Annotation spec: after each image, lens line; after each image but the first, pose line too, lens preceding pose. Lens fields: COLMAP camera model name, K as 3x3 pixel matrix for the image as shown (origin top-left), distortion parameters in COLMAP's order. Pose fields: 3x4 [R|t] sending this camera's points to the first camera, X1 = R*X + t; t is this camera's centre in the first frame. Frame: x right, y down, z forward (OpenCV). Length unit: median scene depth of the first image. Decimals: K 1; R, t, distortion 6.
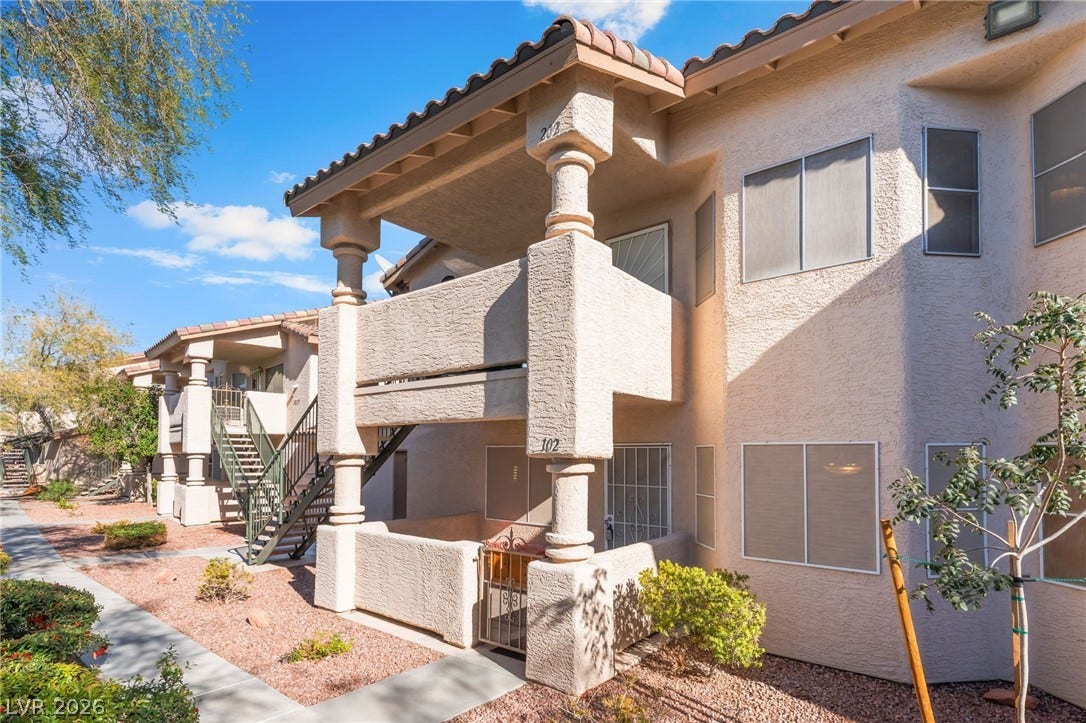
lens RADIAL K [[562.8, 0, 542.4], [0, 562.8, 440.1], [0, 0, 1]] dist [0.001058, 0.000007]
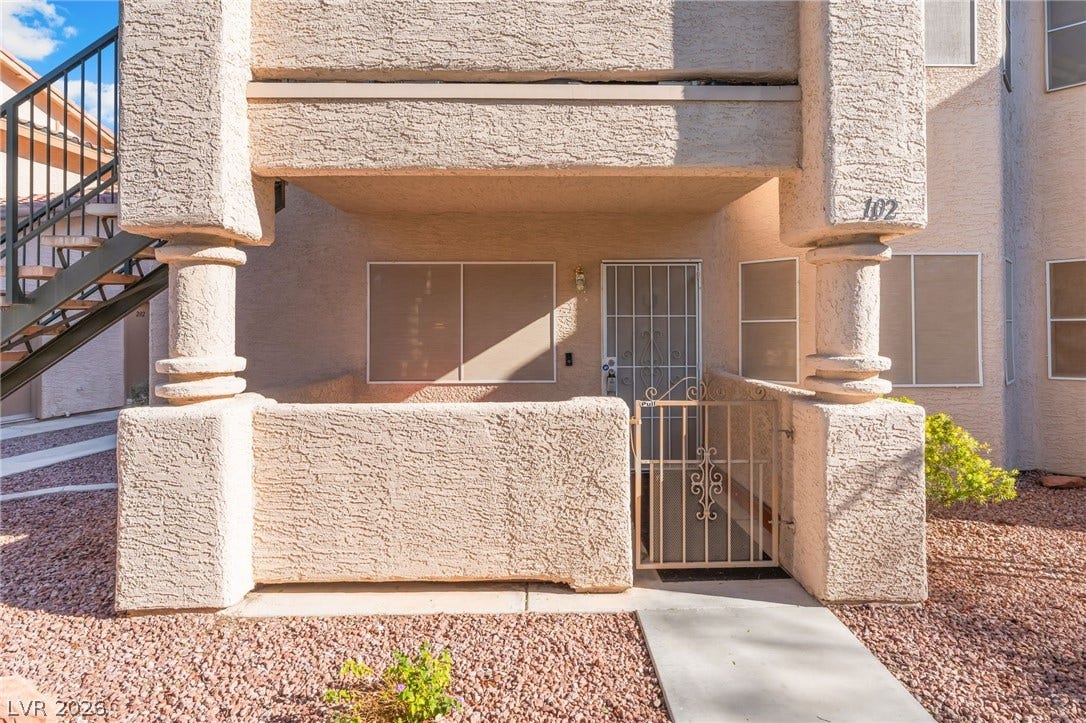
lens RADIAL K [[575.1, 0, 541.9], [0, 575.1, 326.8], [0, 0, 1]] dist [-0.000960, -0.000298]
pose [[0.754563, -0.001159, 0.656227, -0.571337], [-0.007935, 0.999909, 0.010890, 0.112331], [-0.656180, -0.013424, 0.754485, 0.650707]]
